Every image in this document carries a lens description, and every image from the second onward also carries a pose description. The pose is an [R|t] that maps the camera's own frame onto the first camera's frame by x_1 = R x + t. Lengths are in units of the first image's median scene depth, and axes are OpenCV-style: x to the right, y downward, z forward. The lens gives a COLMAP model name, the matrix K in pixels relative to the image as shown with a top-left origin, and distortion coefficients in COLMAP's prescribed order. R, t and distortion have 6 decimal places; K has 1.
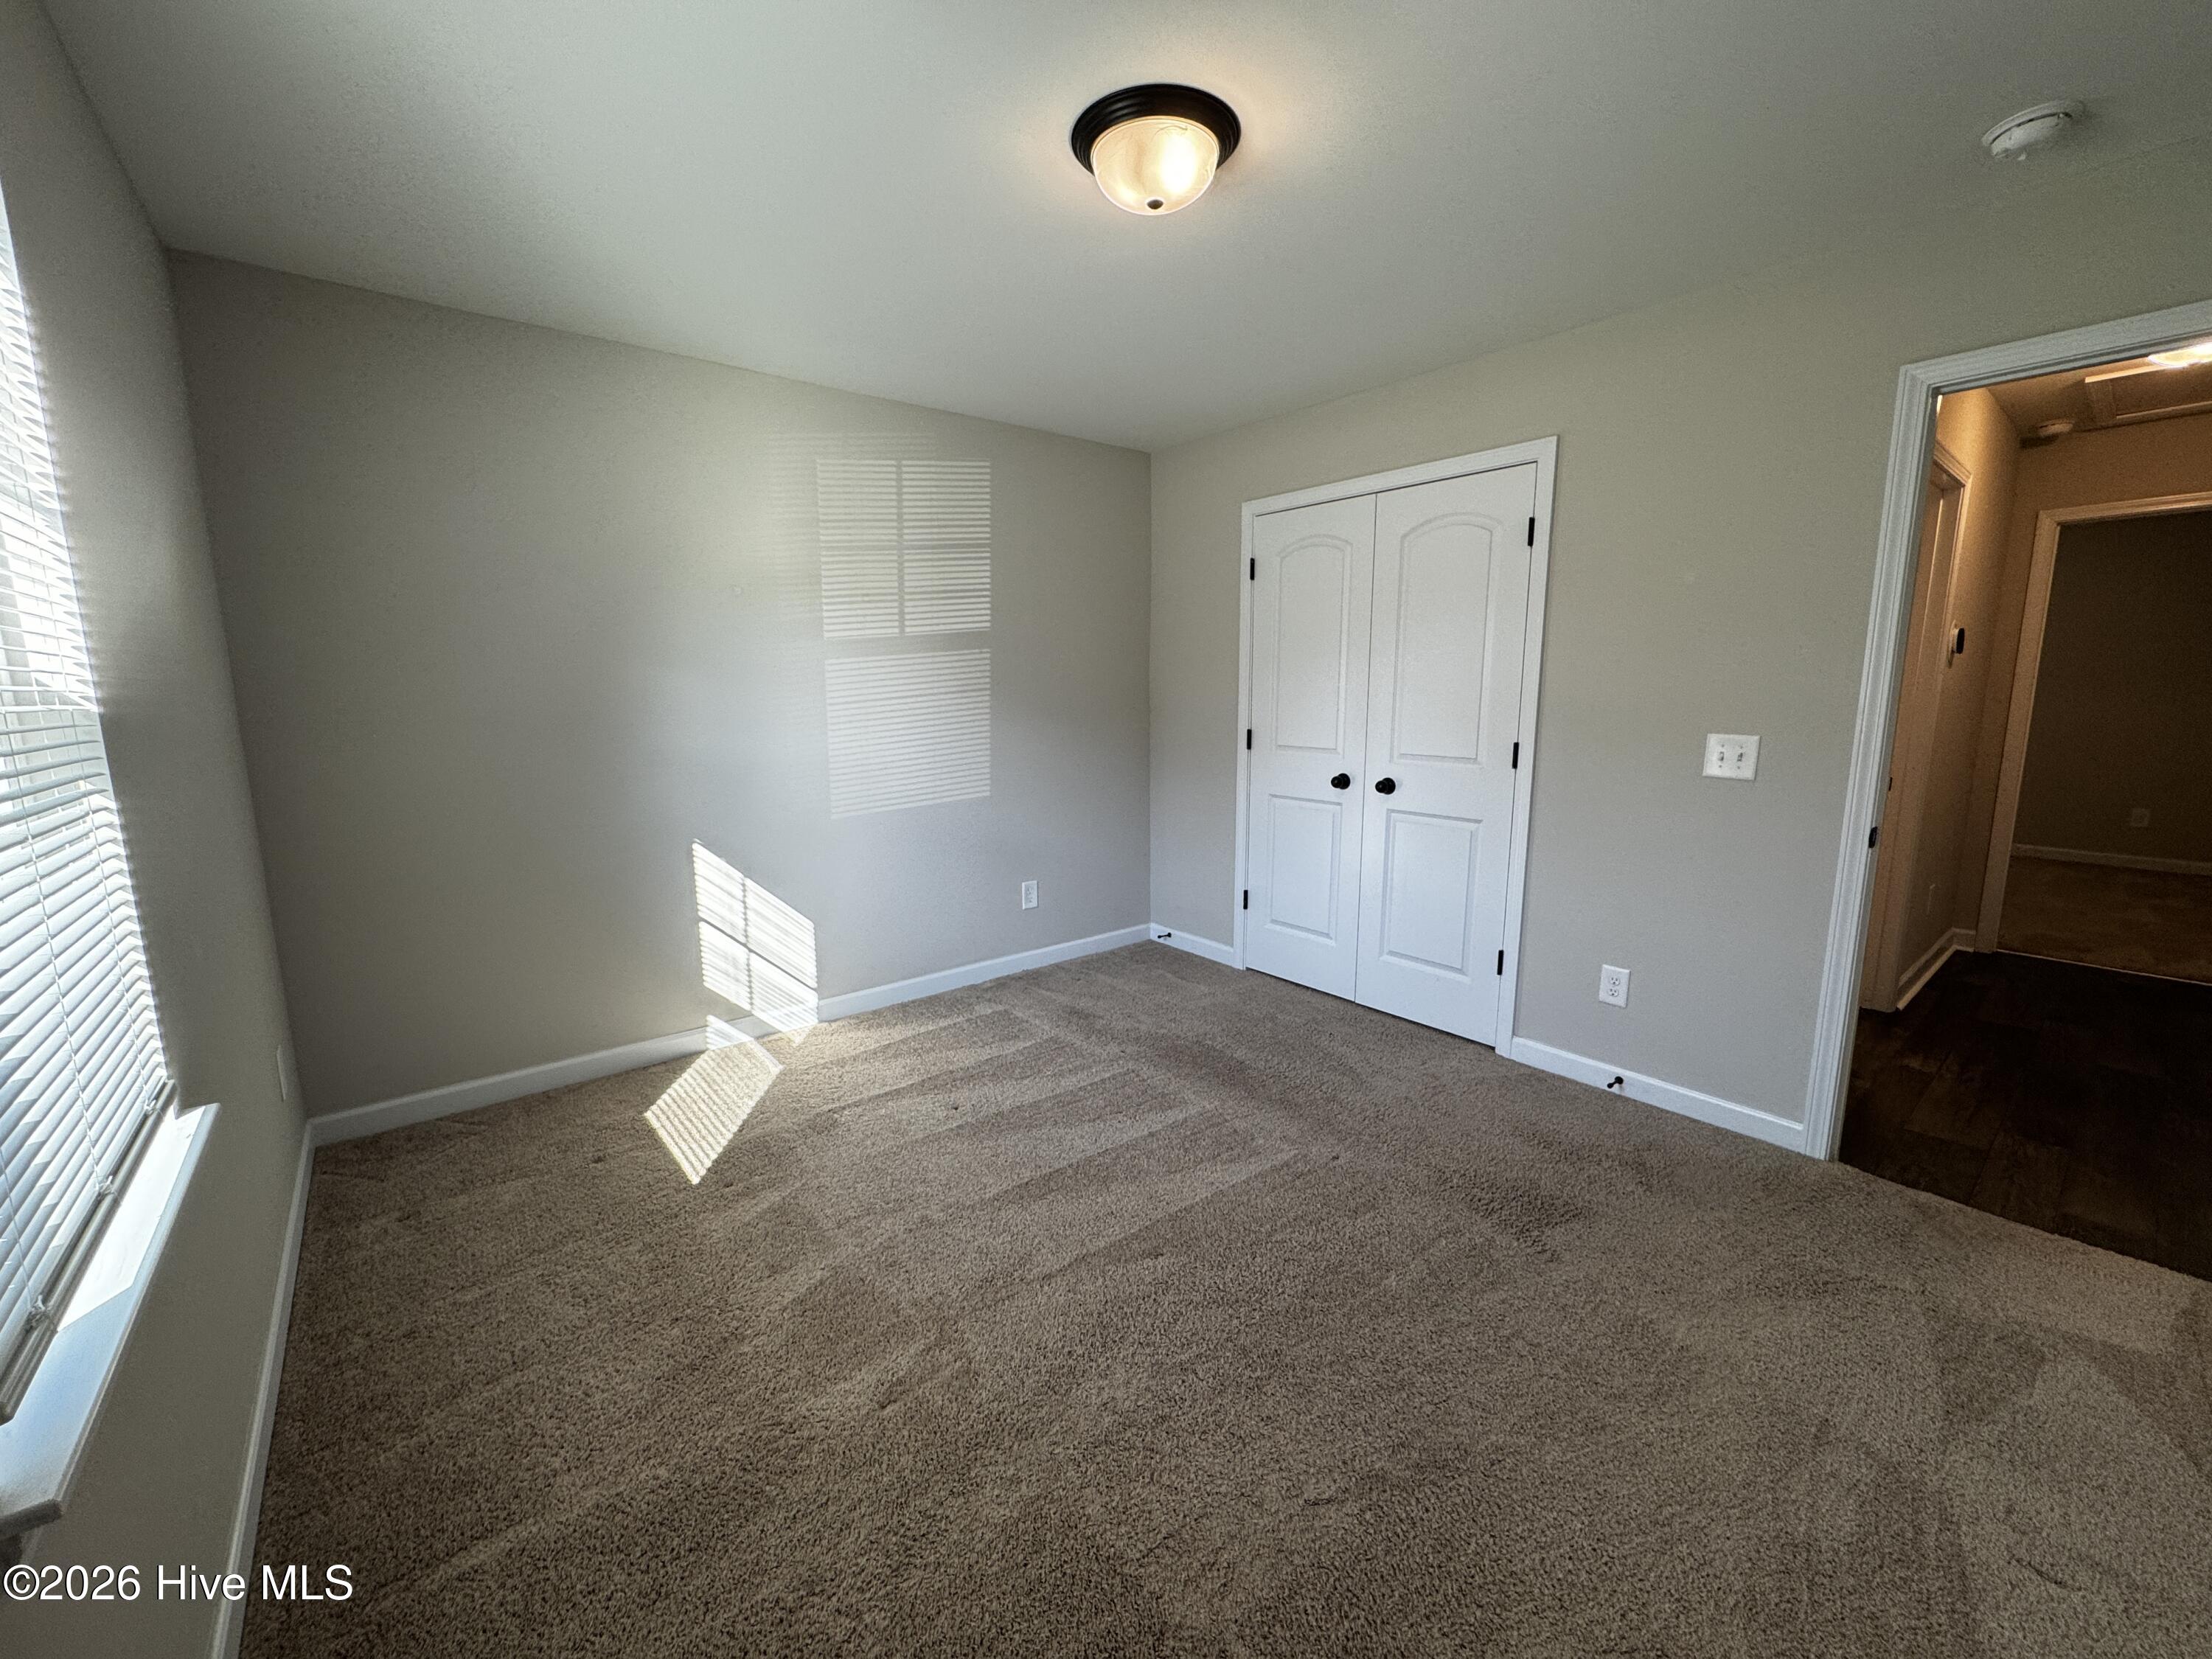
lens RADIAL K [[886.2, 0, 1106.0], [0, 886.2, 829.5], [0, 0, 1]] dist [0.001228, 0.000297]
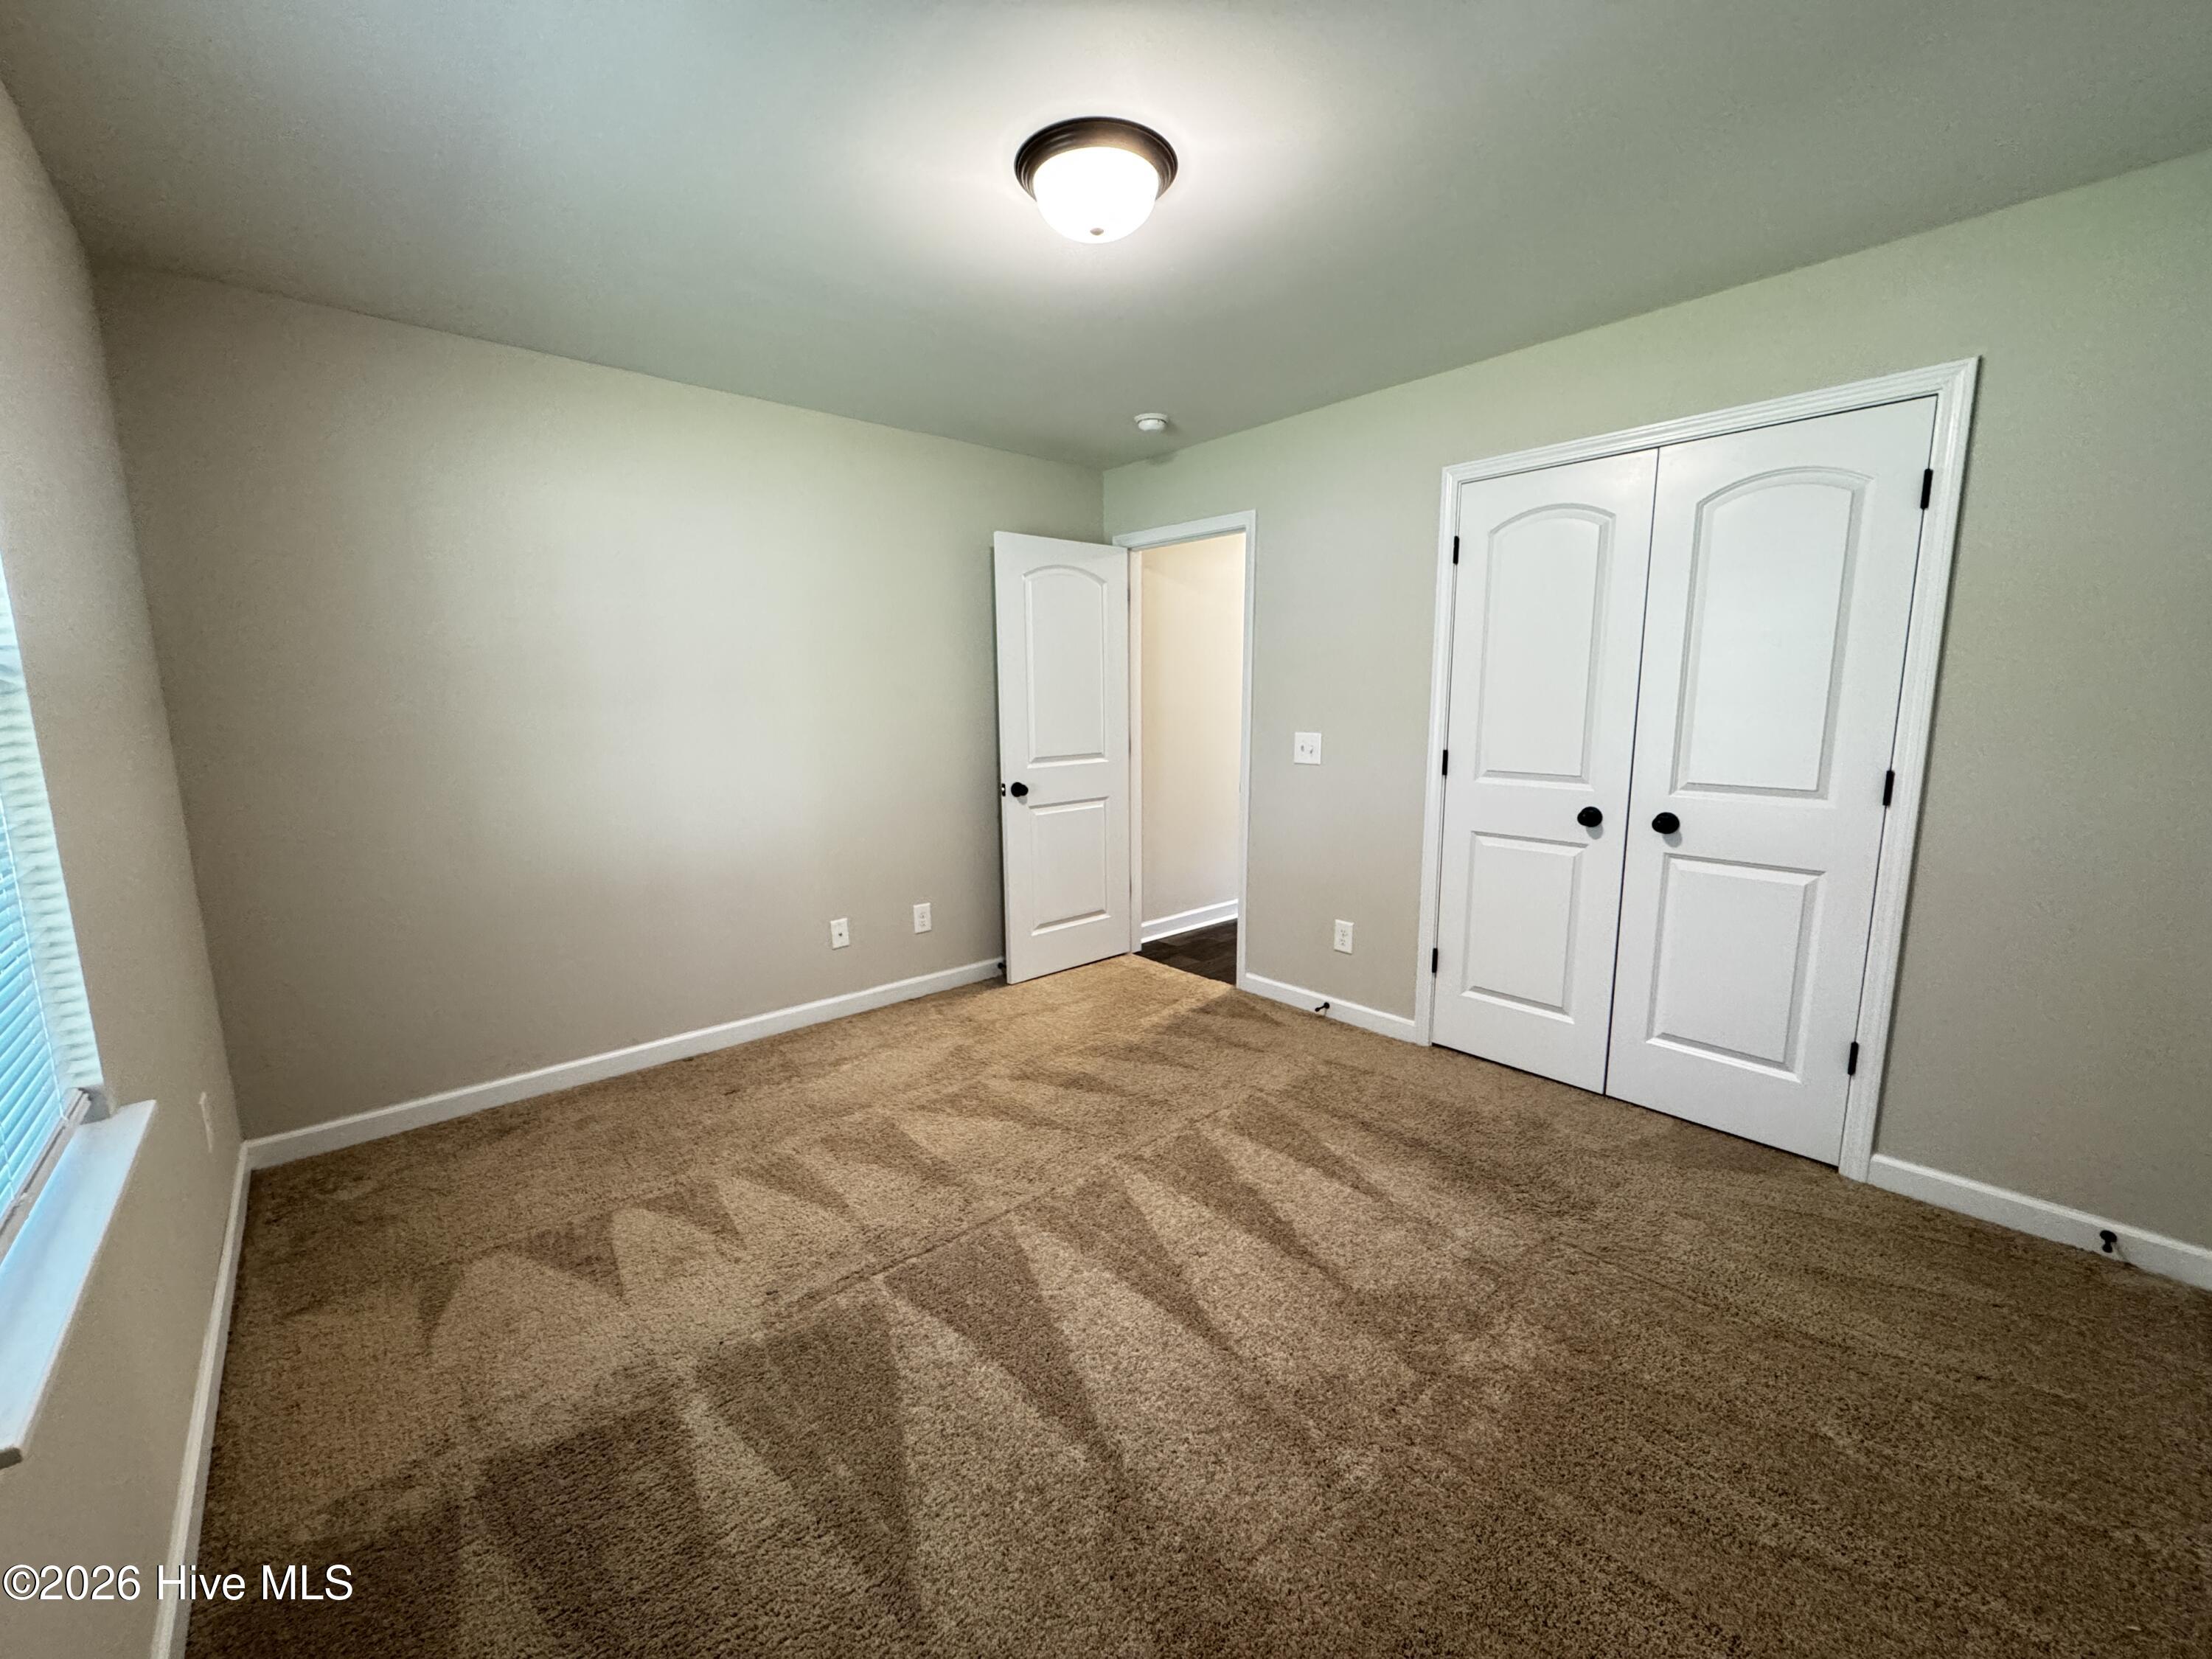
lens RADIAL K [[876.9, 0, 1106.0], [0, 876.9, 829.5], [0, 0, 1]] dist [-0.001759, -0.000060]
pose [[0.998716, -0.013814, 0.048749, -0.214011], [0.014320, 0.999847, -0.010048, -0.044272], [-0.048603, 0.010733, 0.998760, 0.257686]]
